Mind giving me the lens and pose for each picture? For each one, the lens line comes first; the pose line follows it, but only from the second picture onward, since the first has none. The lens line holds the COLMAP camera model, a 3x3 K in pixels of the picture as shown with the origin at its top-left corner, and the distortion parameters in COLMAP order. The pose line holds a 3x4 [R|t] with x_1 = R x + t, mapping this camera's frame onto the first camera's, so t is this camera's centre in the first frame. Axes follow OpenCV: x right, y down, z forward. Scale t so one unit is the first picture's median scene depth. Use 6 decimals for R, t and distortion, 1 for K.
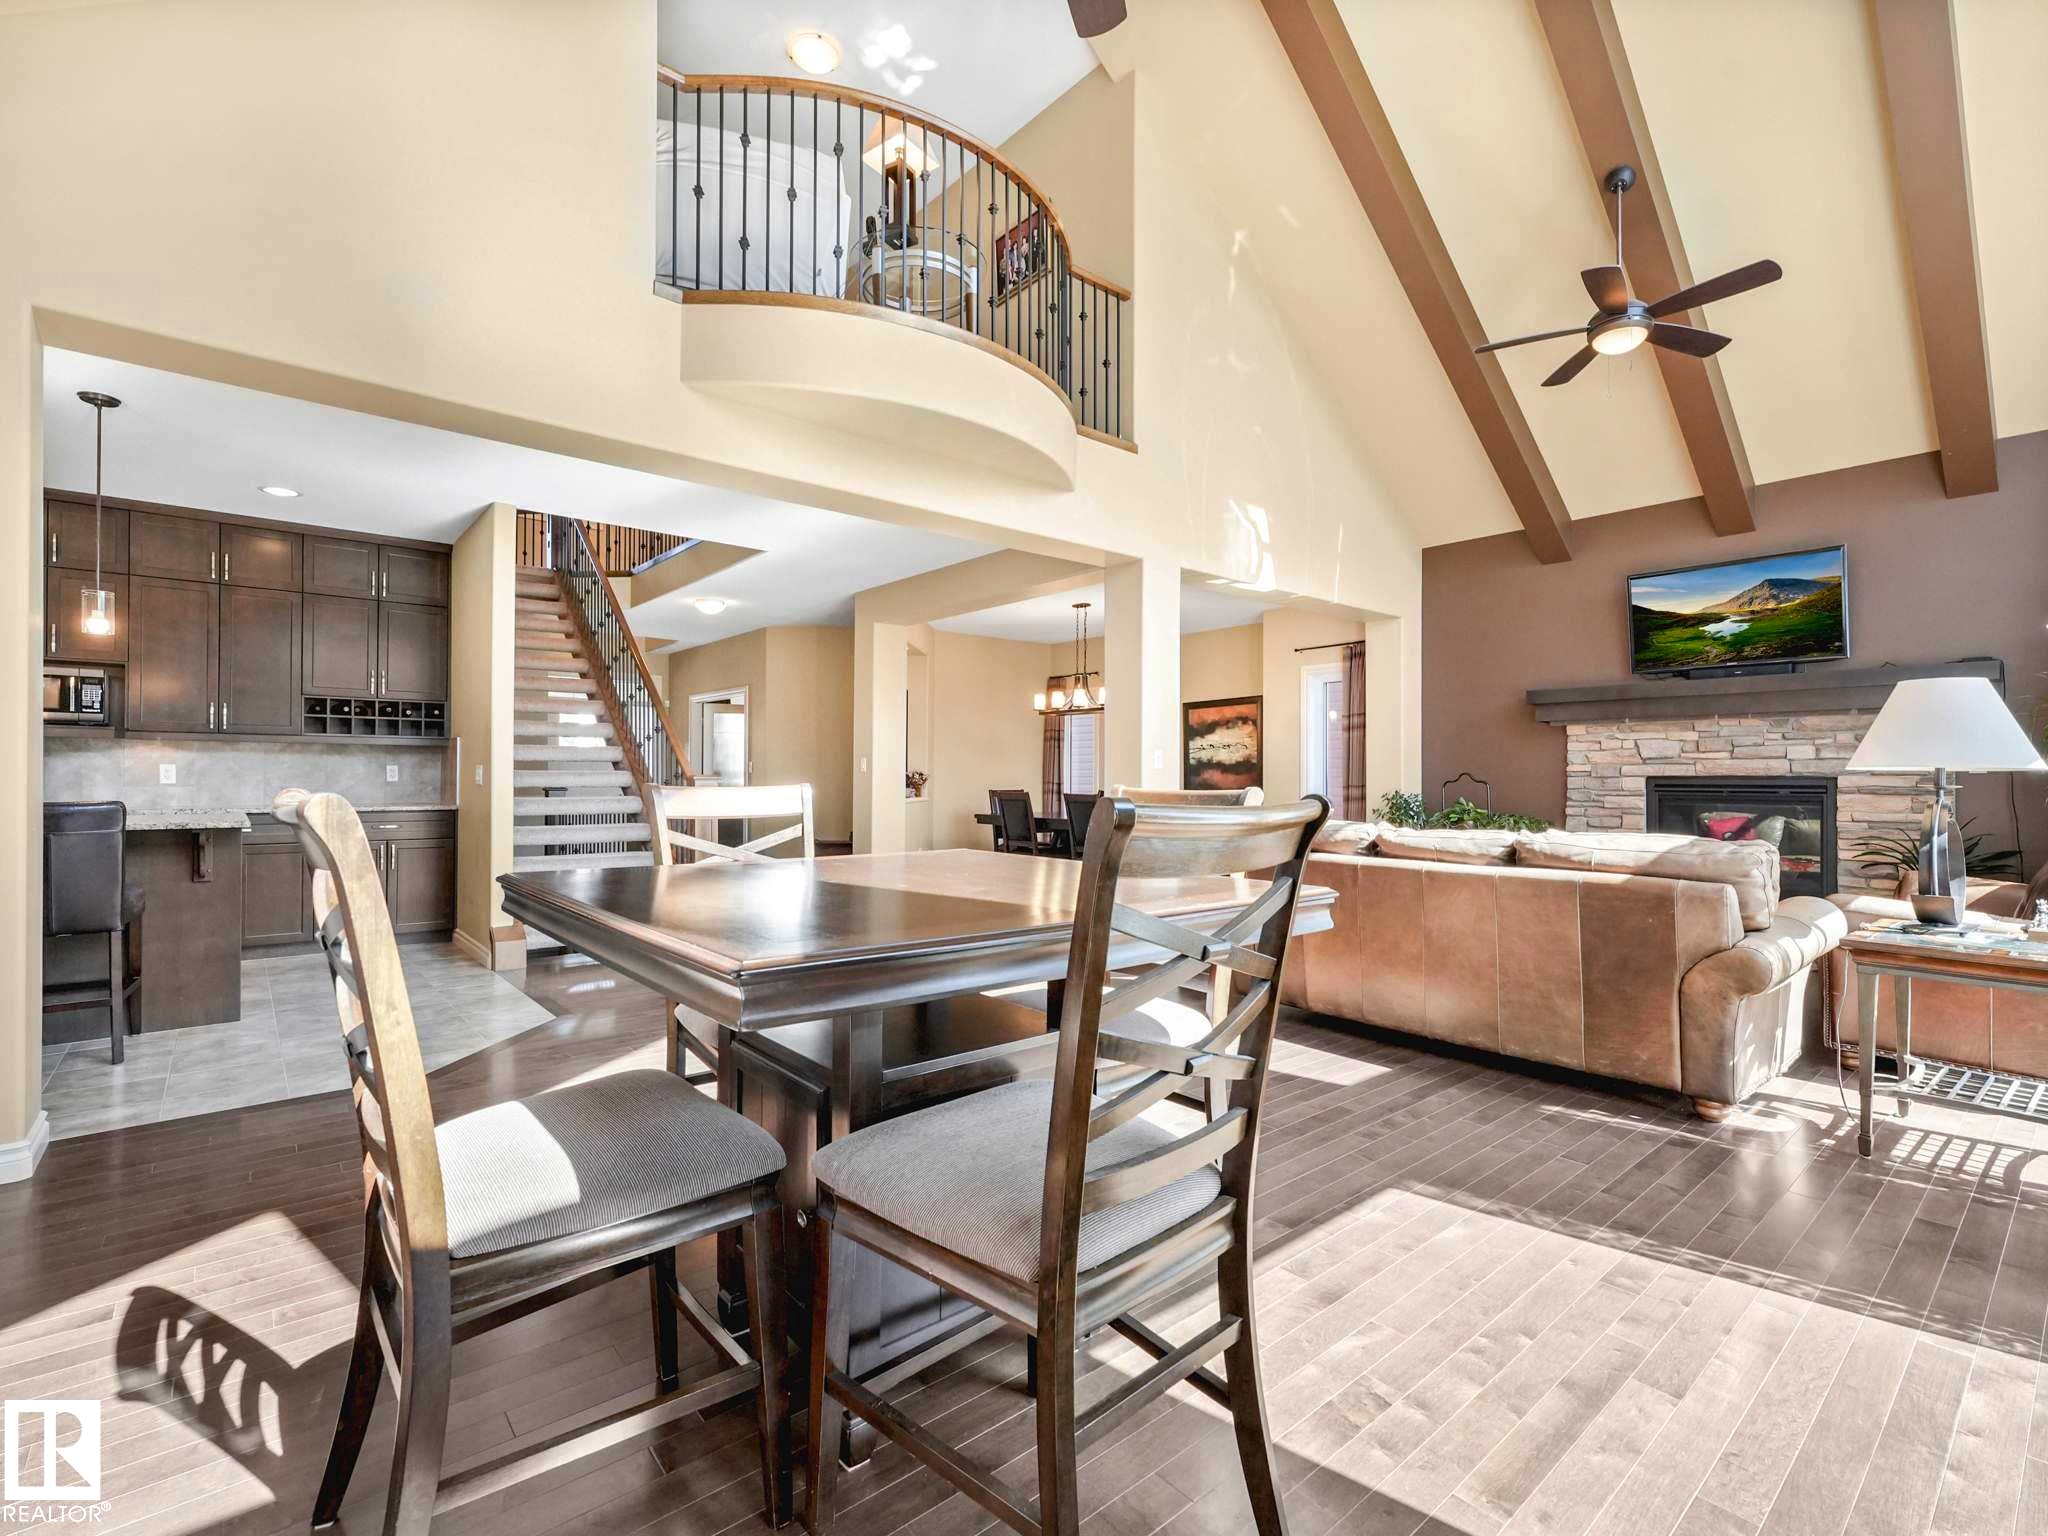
lens RADIAL K [[938.3, 0, 1024.0], [0, 938.3, 768.0], [0, 0, 1]] dist [0.004383, 0.000746]
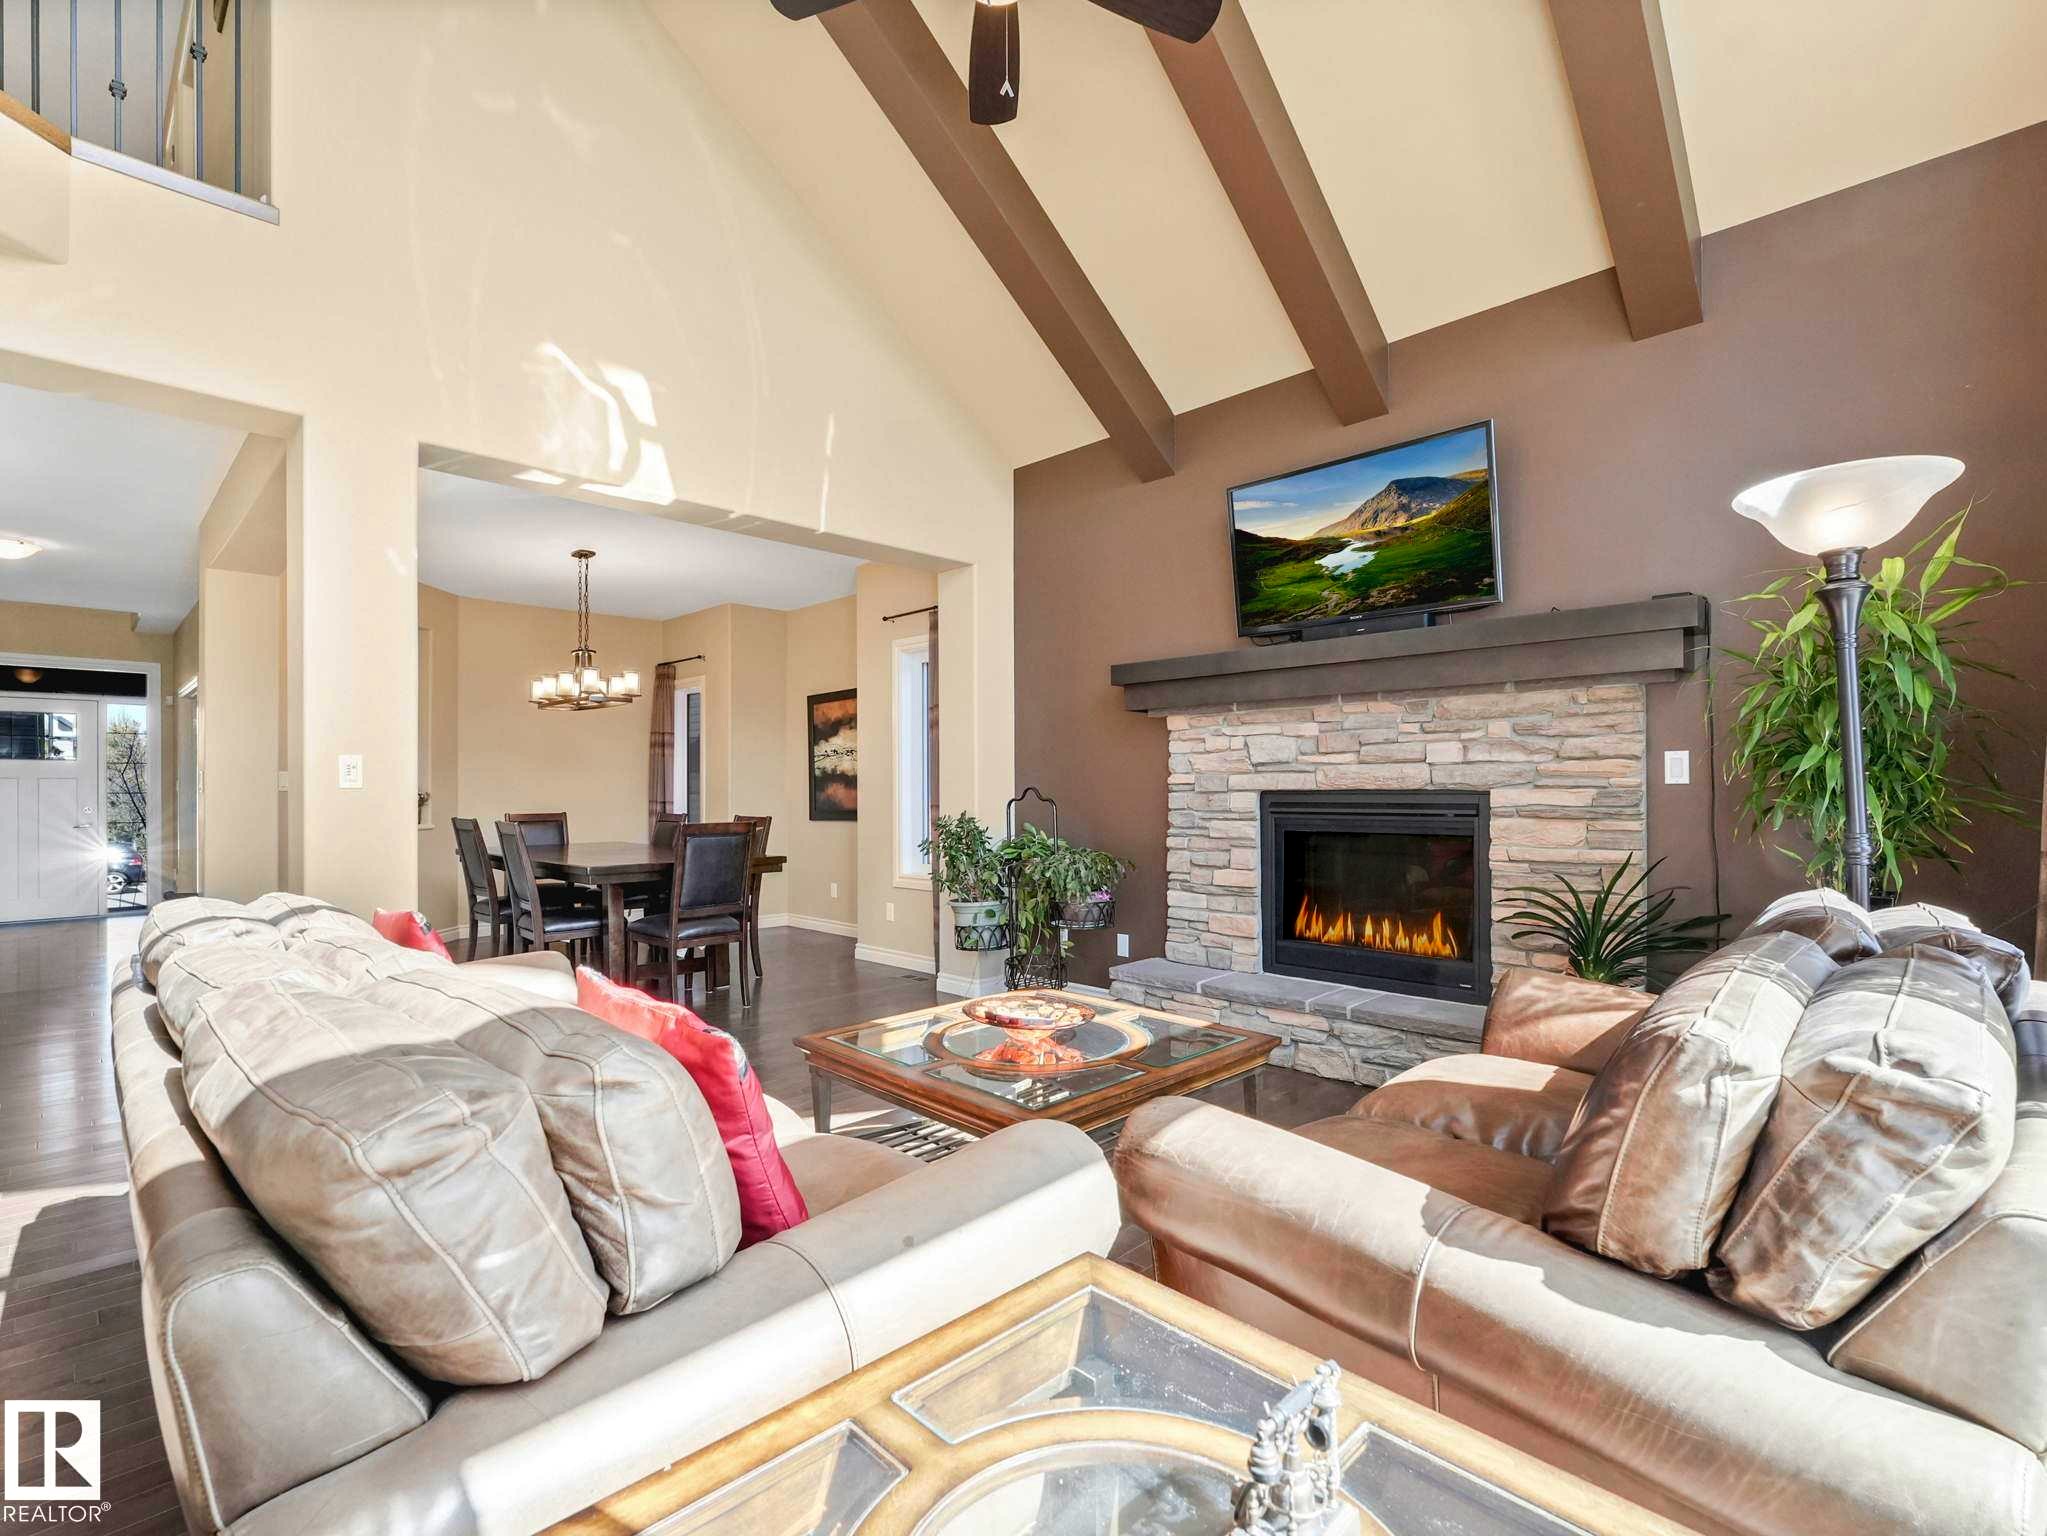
lens RADIAL K [[969.8, 0, 993.8], [0, 969.8, 799.1], [0, 0, 1]] dist [-0.021762, 0.000171]
pose [[0.998032, -0.011517, 0.061646, 0.451484], [0.010144, 0.999694, 0.022543, -0.002782], [-0.061887, -0.021873, 0.997843, 0.343652]]
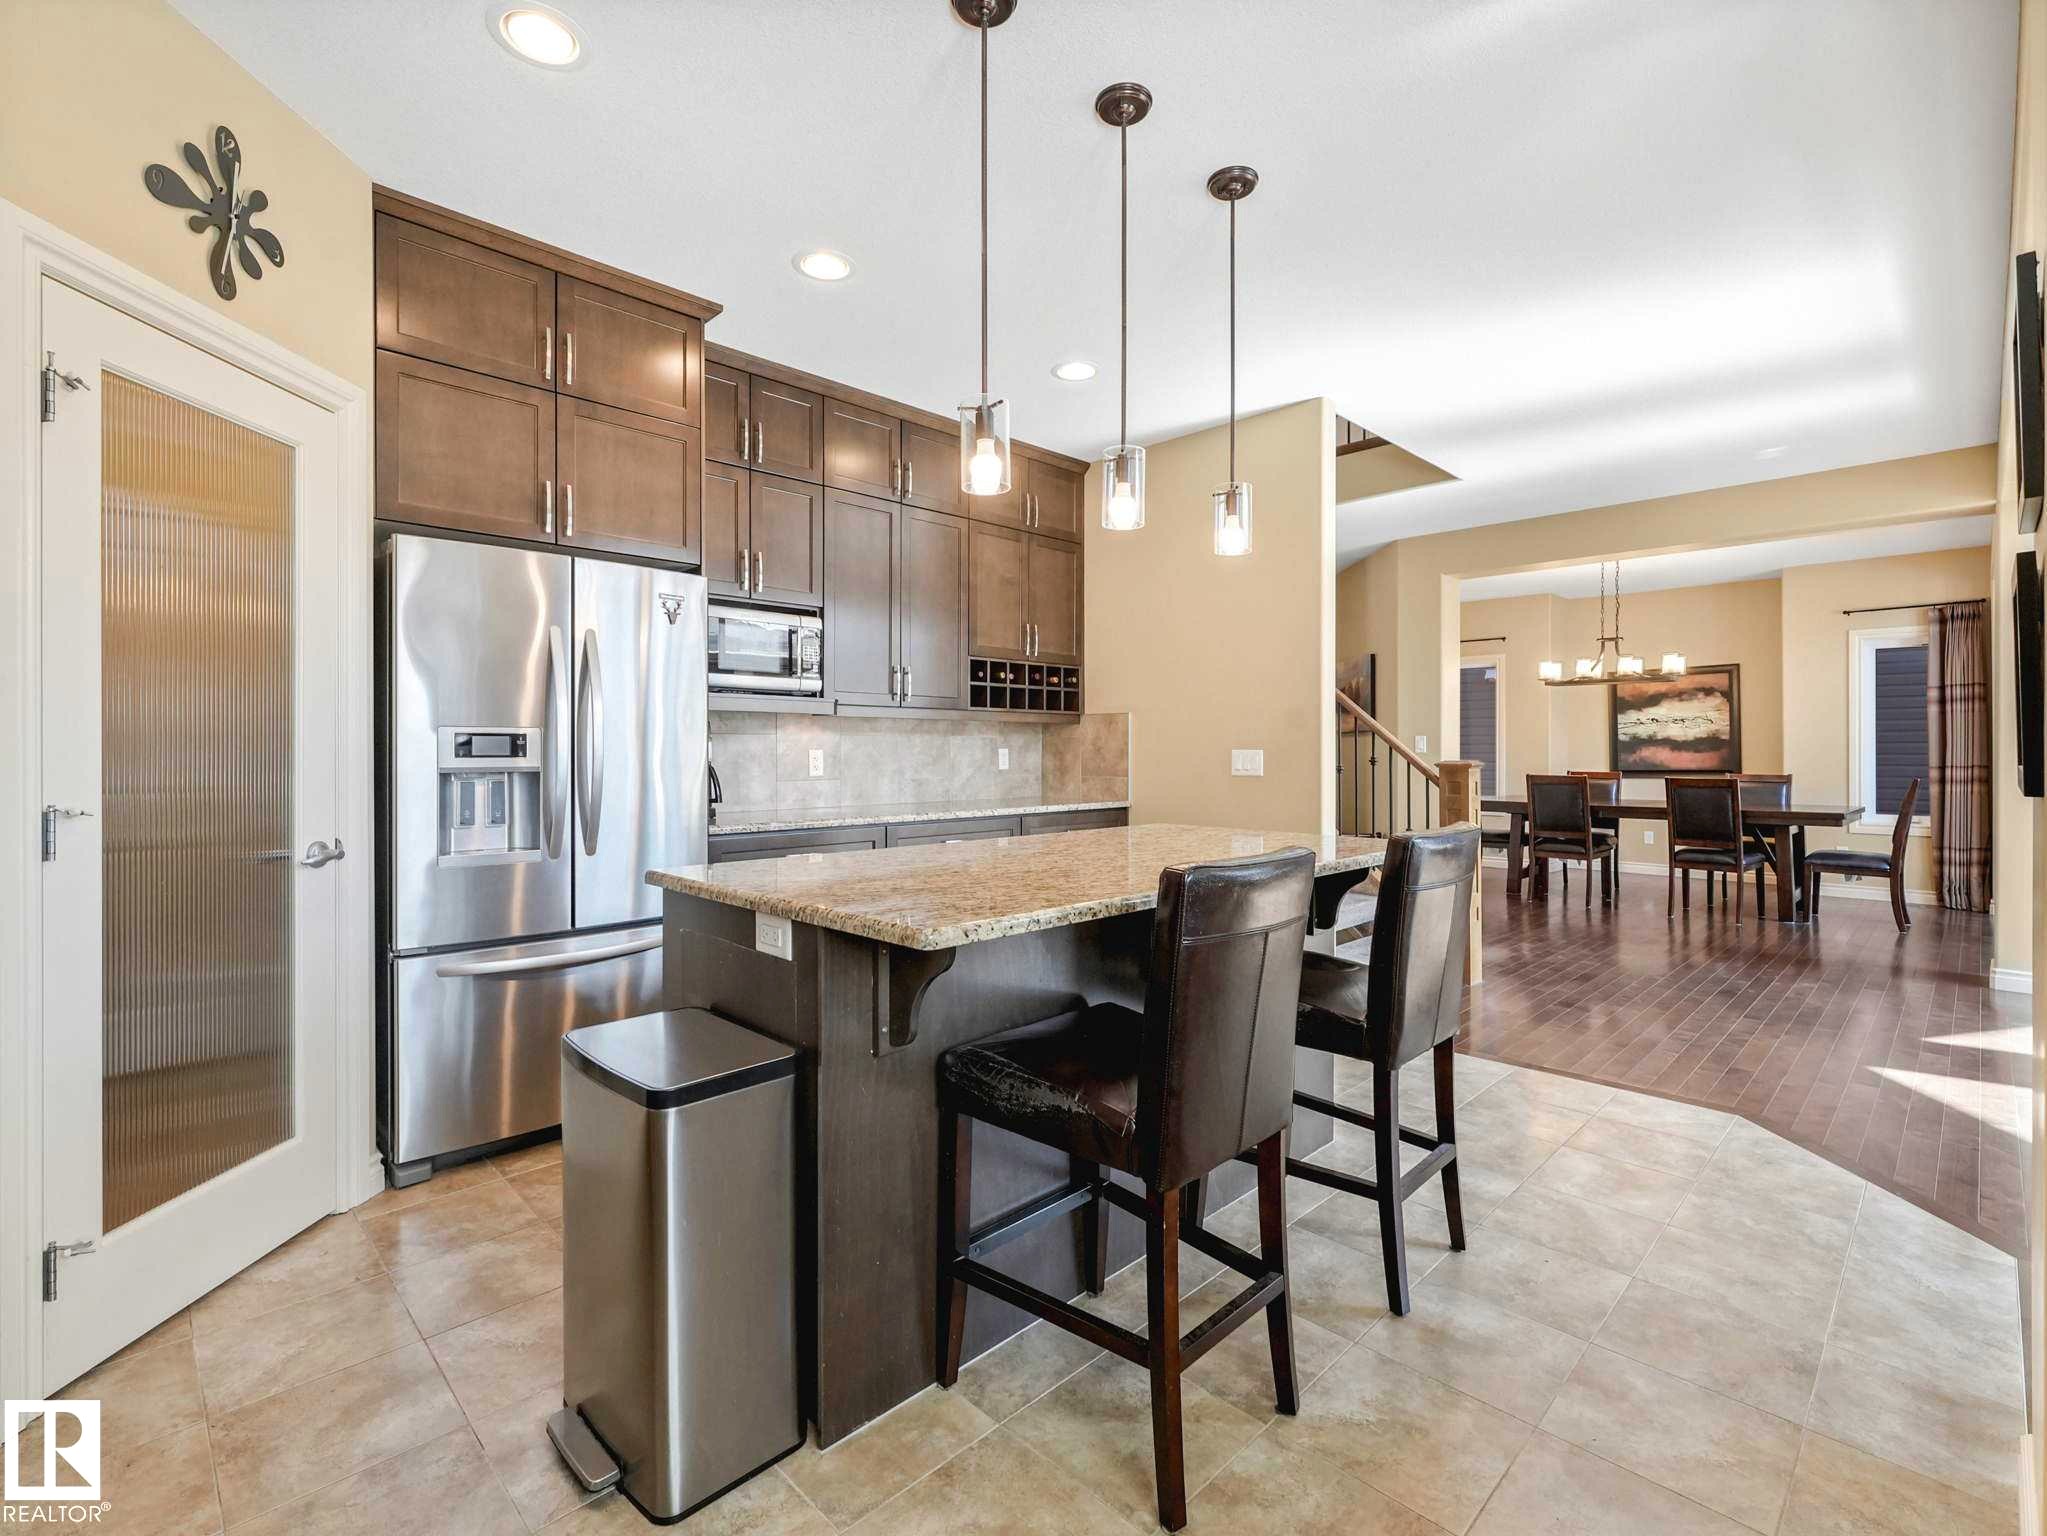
lens RADIAL K [[937.8, 0, 1023.5], [0, 937.8, 768.0], [0, 0, 1]] dist [0.004383, 0.000746]
pose [[0.996470, -0.003895, 0.083854, -0.769288], [0.001164, 0.999468, 0.032598, -0.012876], [-0.083936, -0.032385, 0.995945, 0.253990]]
